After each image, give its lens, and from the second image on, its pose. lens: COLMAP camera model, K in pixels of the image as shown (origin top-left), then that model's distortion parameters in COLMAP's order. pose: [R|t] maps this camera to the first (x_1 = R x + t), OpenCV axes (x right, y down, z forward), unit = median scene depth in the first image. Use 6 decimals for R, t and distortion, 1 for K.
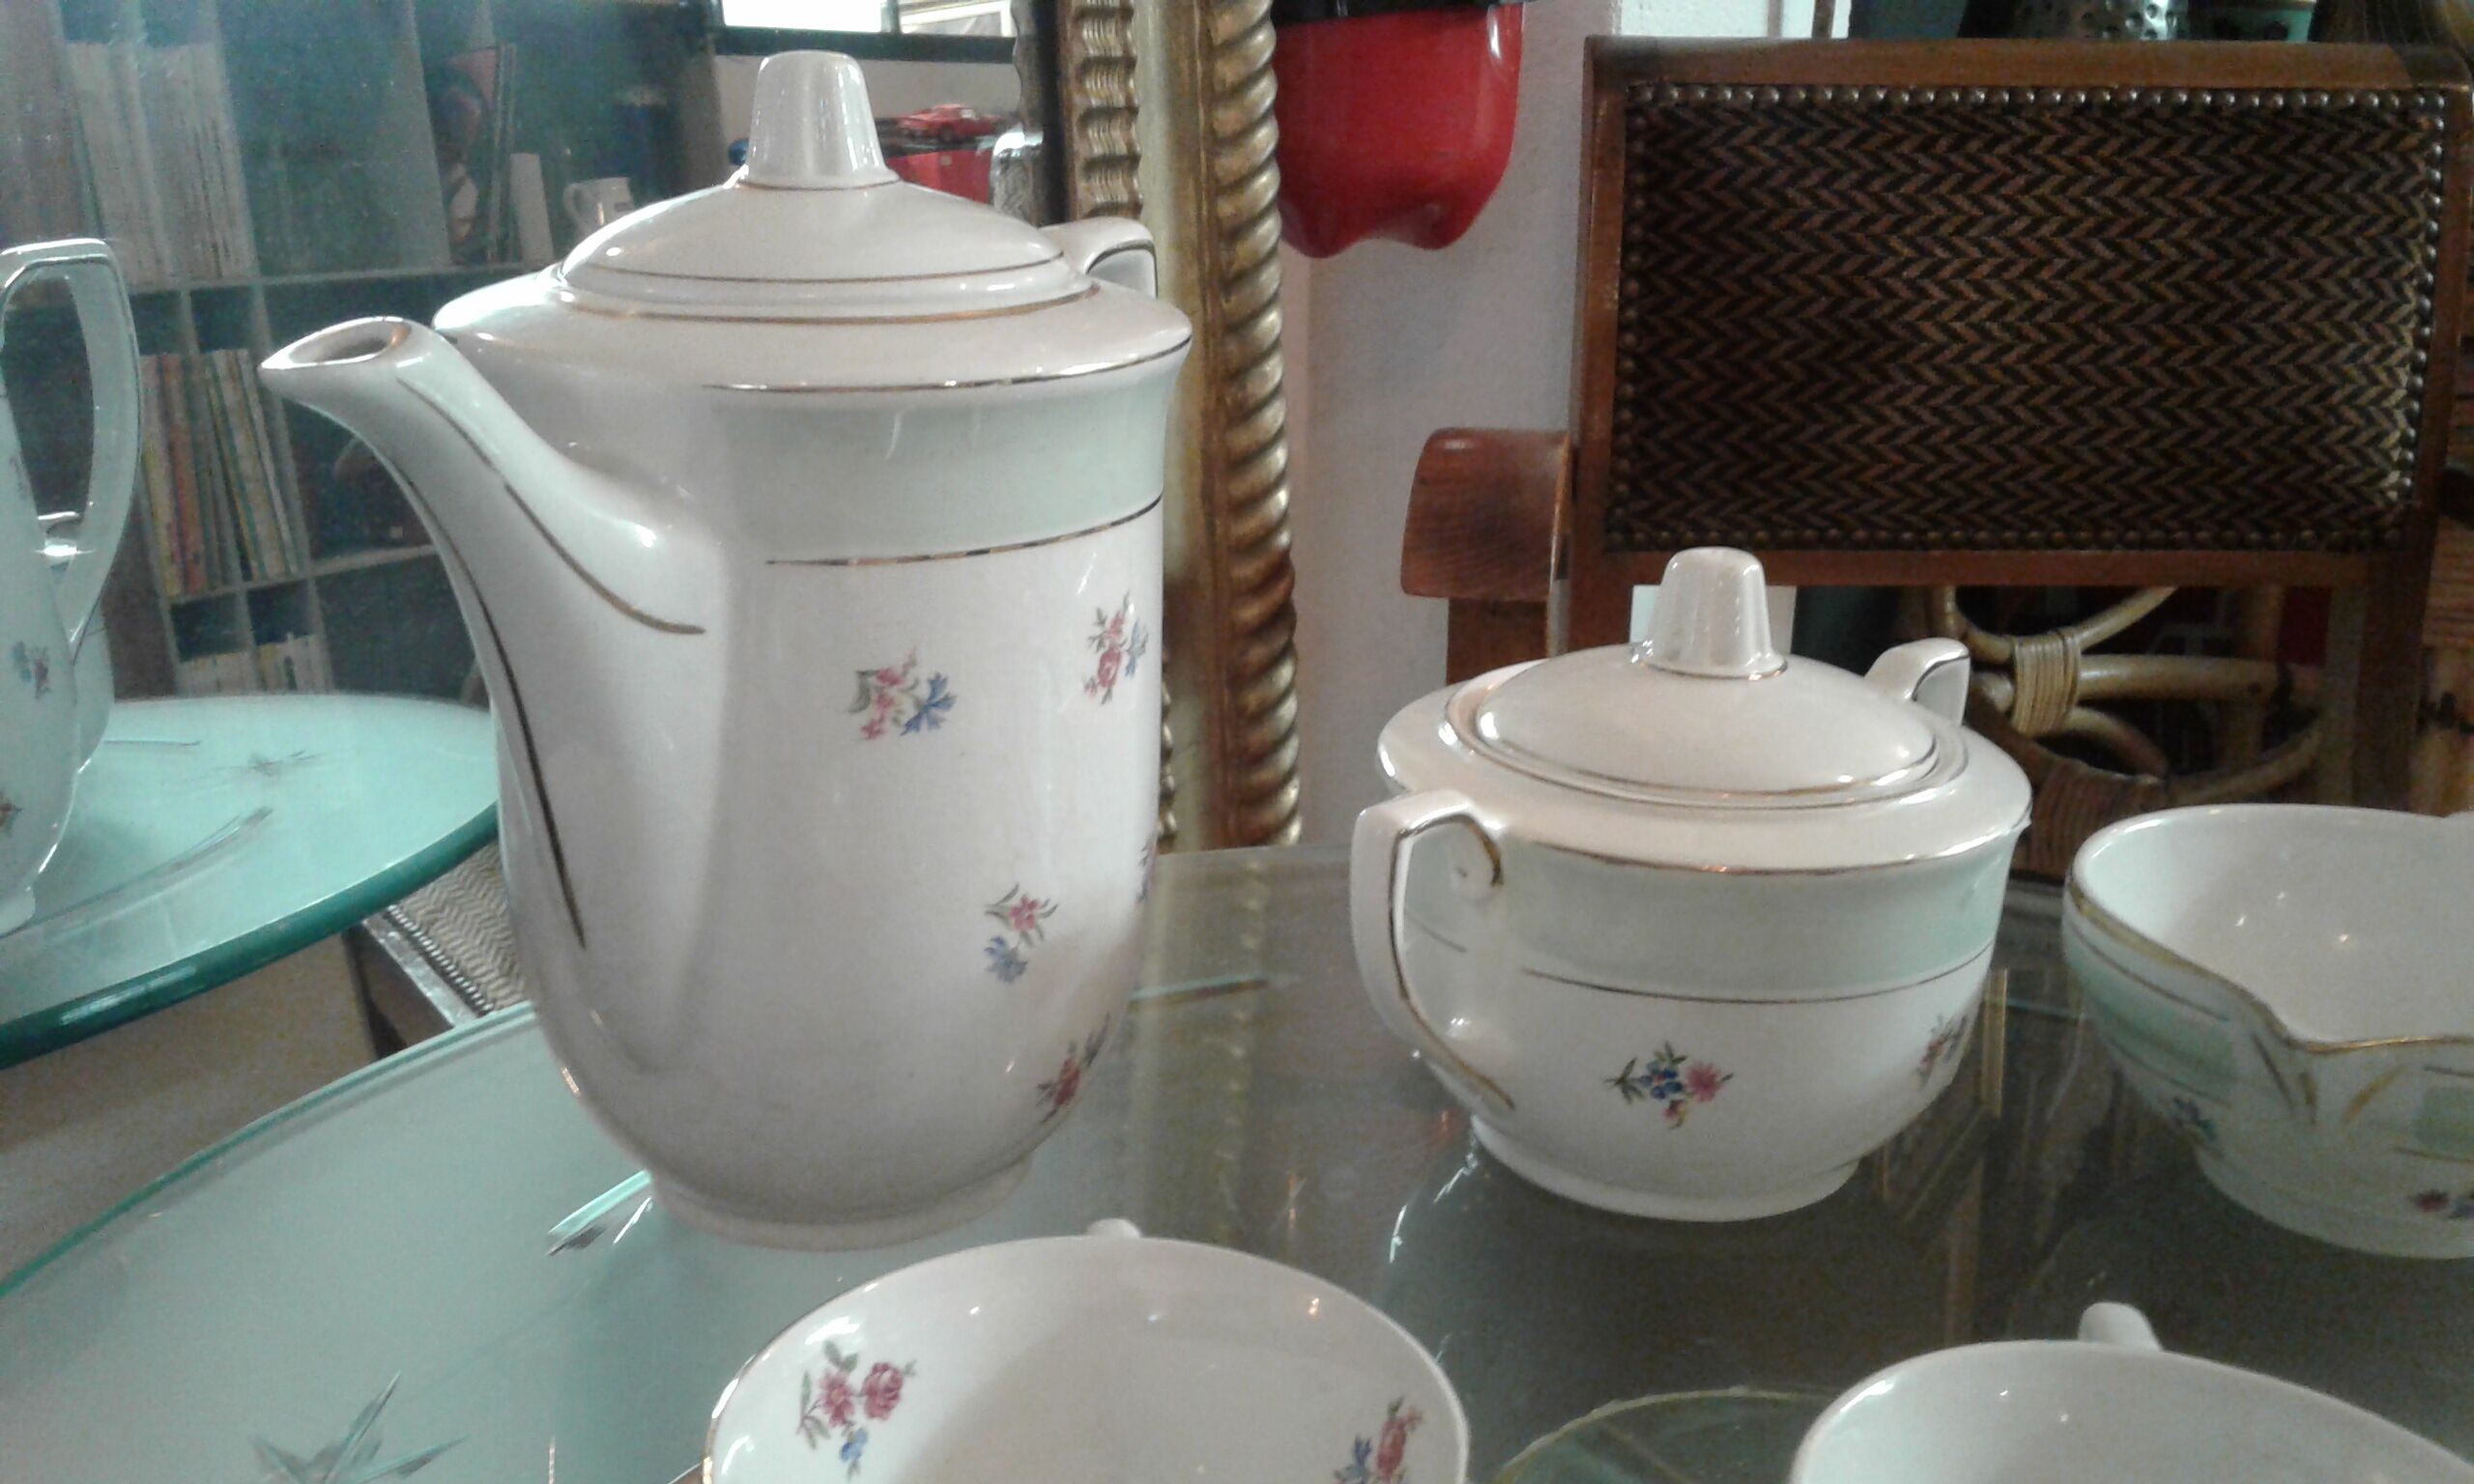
lens RADIAL K [[2332.7, 0, 1237.0], [0, 2332.7, 742.0], [0, 0, 1]] dist [0.091359, -0.203798]
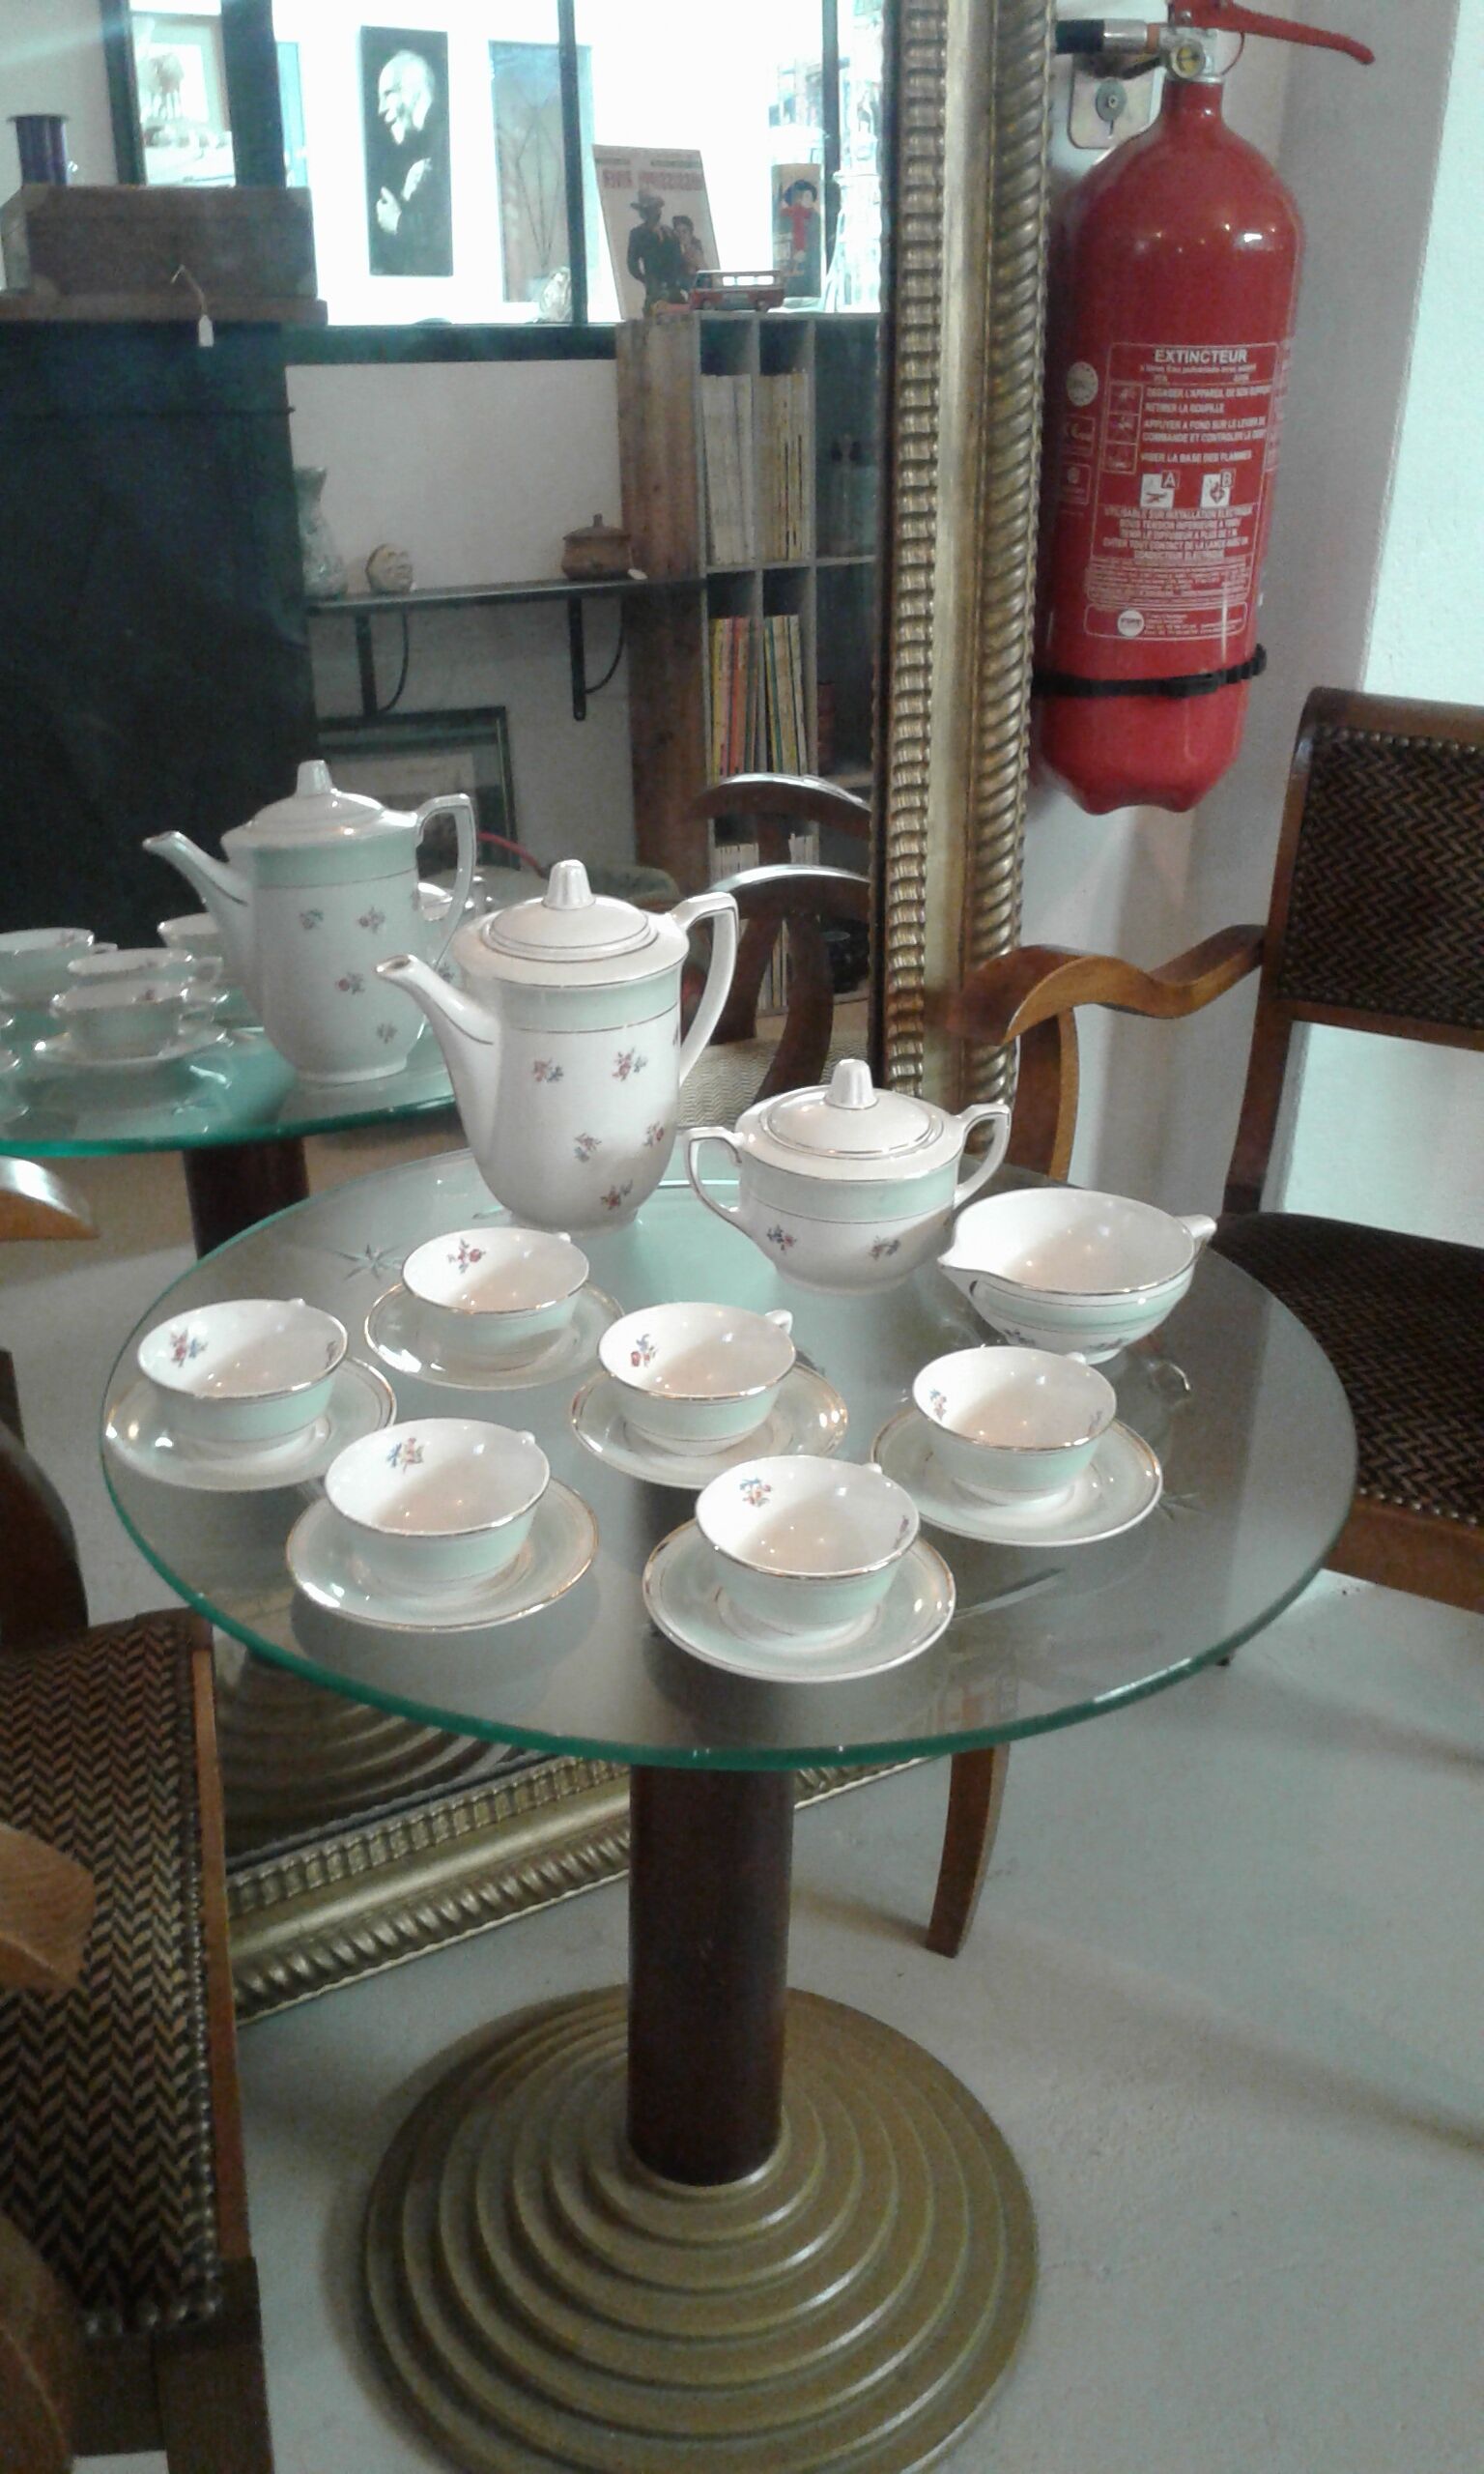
lens RADIAL K [[2306.1, 0, 713.6], [0, 2306.1, 1169.1], [0, 0, 1]] dist [0.066002, -0.013942]
pose [[0.879259, 0.195423, -0.434412, 0.661860], [-0.146699, 0.978736, 0.143370, -0.169182], [0.453192, -0.062332, 0.889231, -0.795806]]
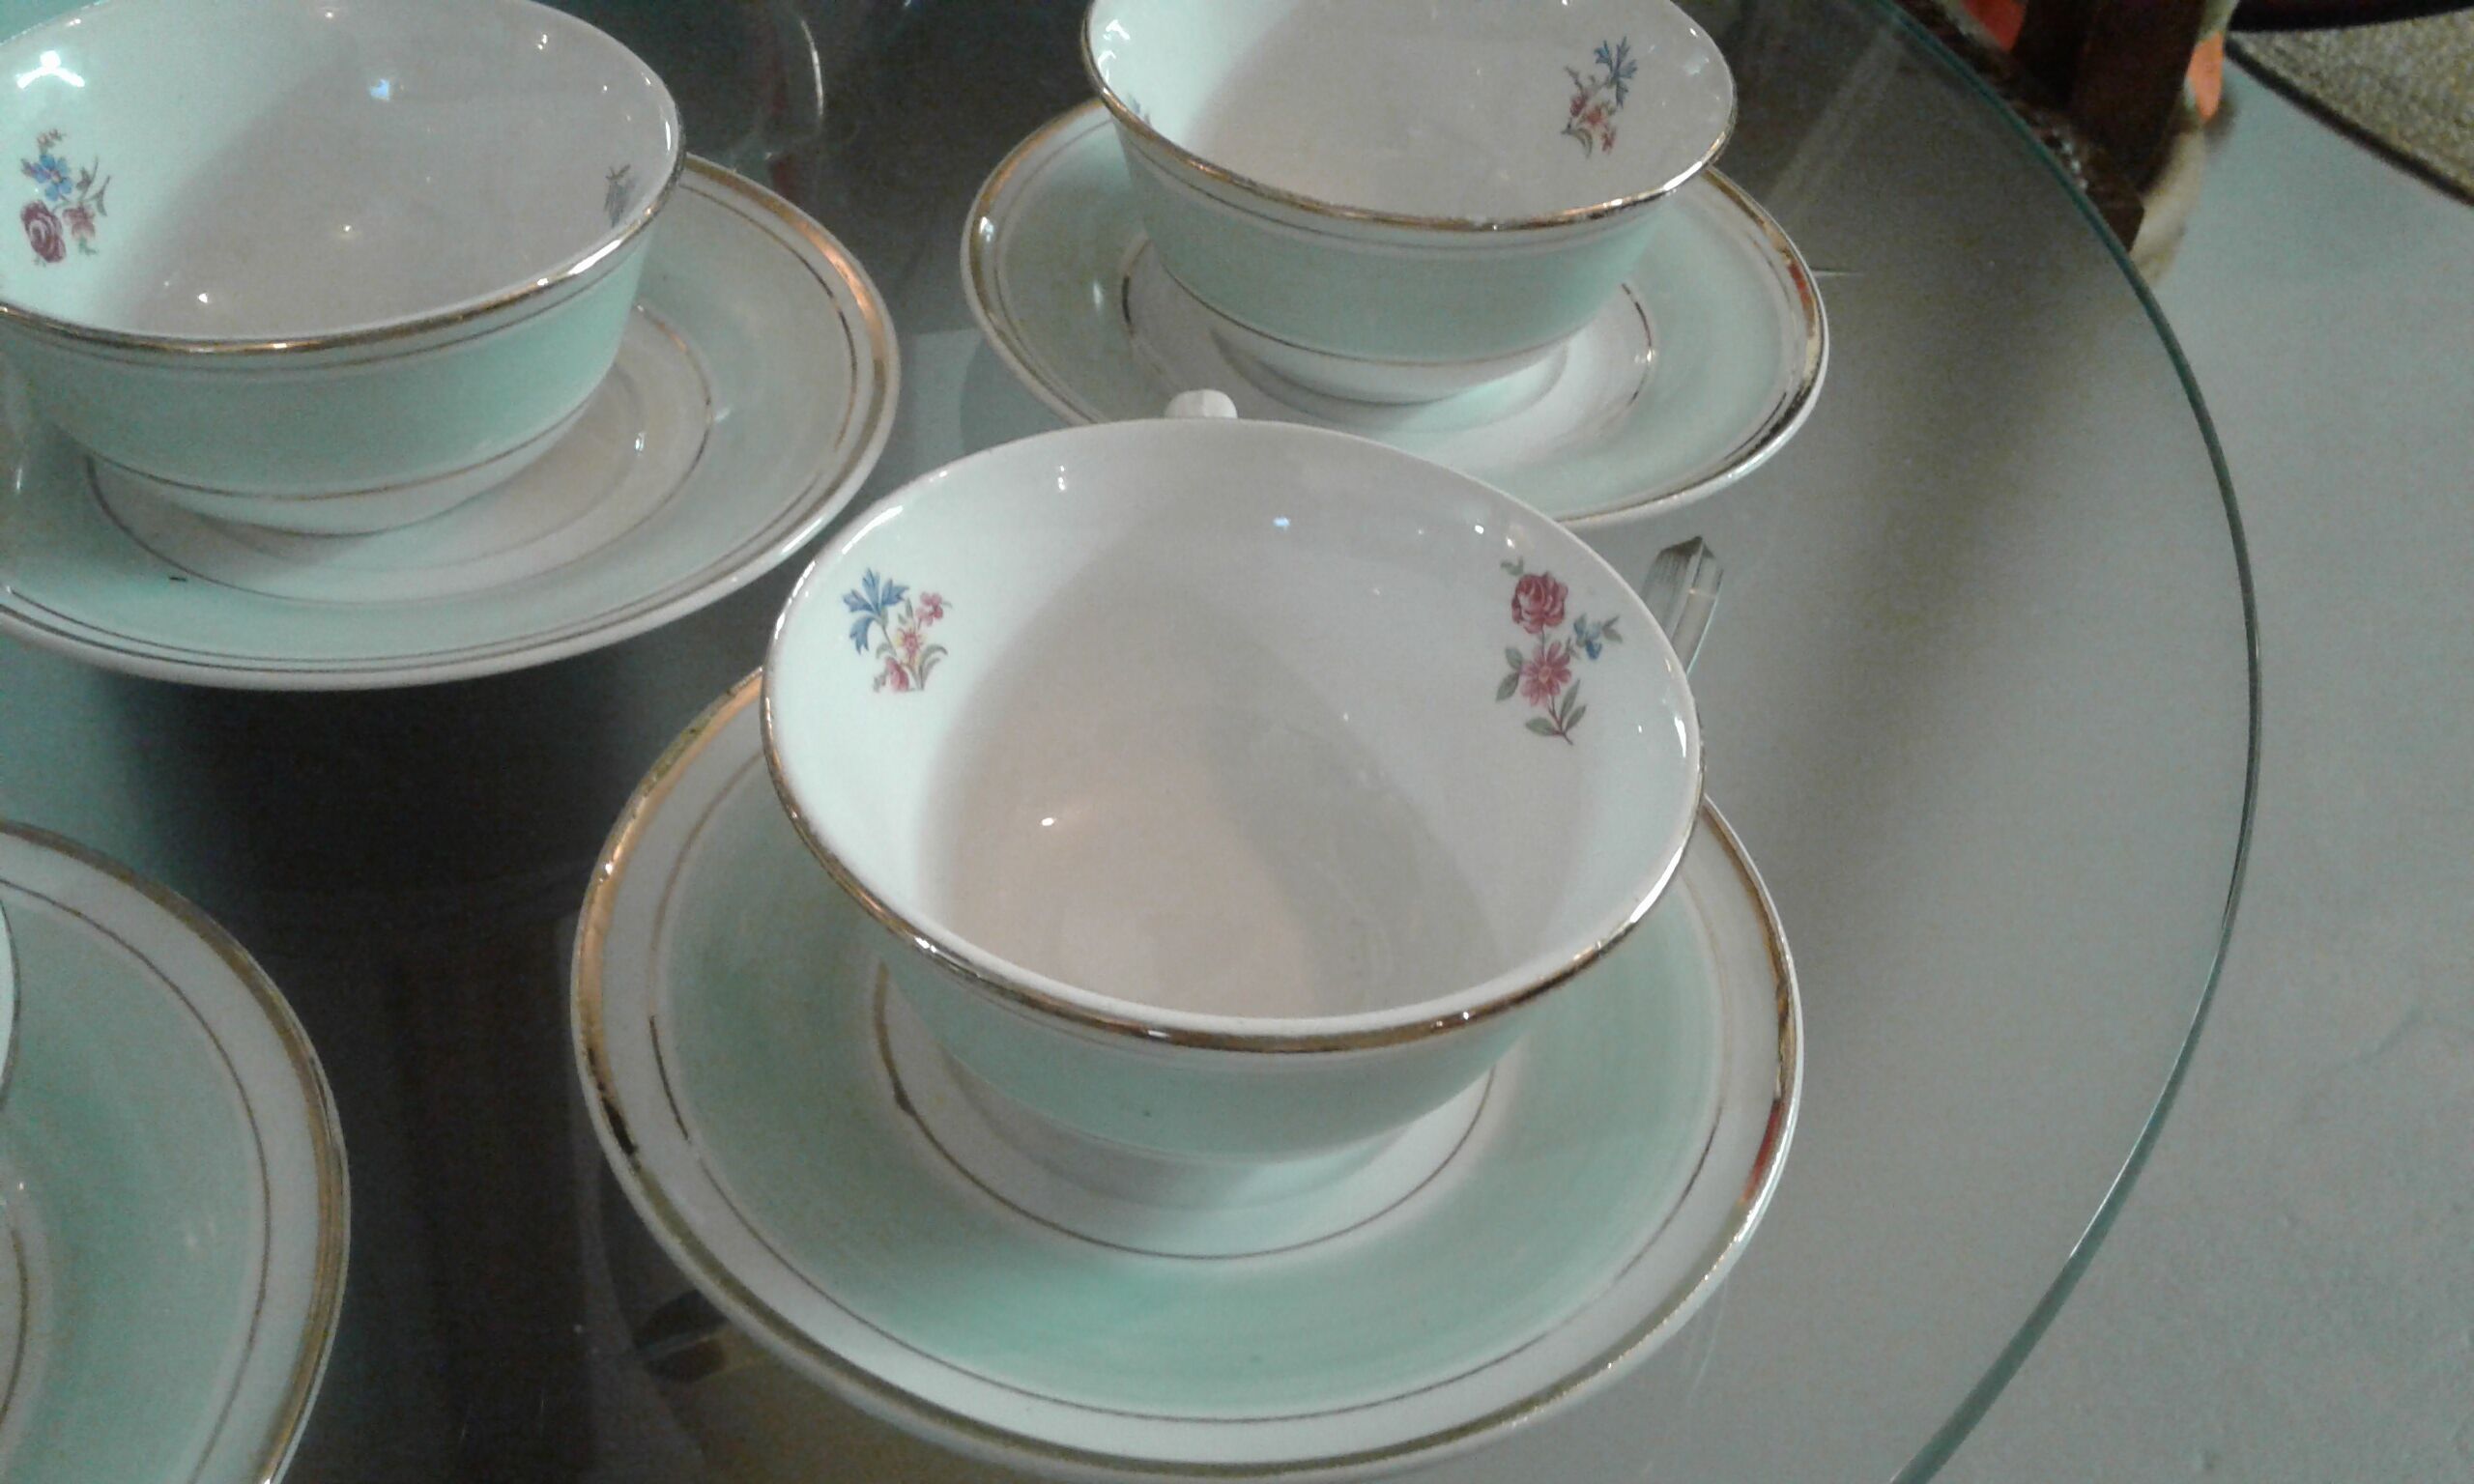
lens RADIAL K [[2332.7, 0, 1237.0], [0, 2332.7, 742.0], [0, 0, 1]] dist [0.091359, -0.203798]
pose [[0.994253, -0.006699, 0.106842, 0.225065], [-0.039983, 0.902579, 0.428664, 0.035510], [-0.099305, -0.430473, 0.897124, -0.045888]]
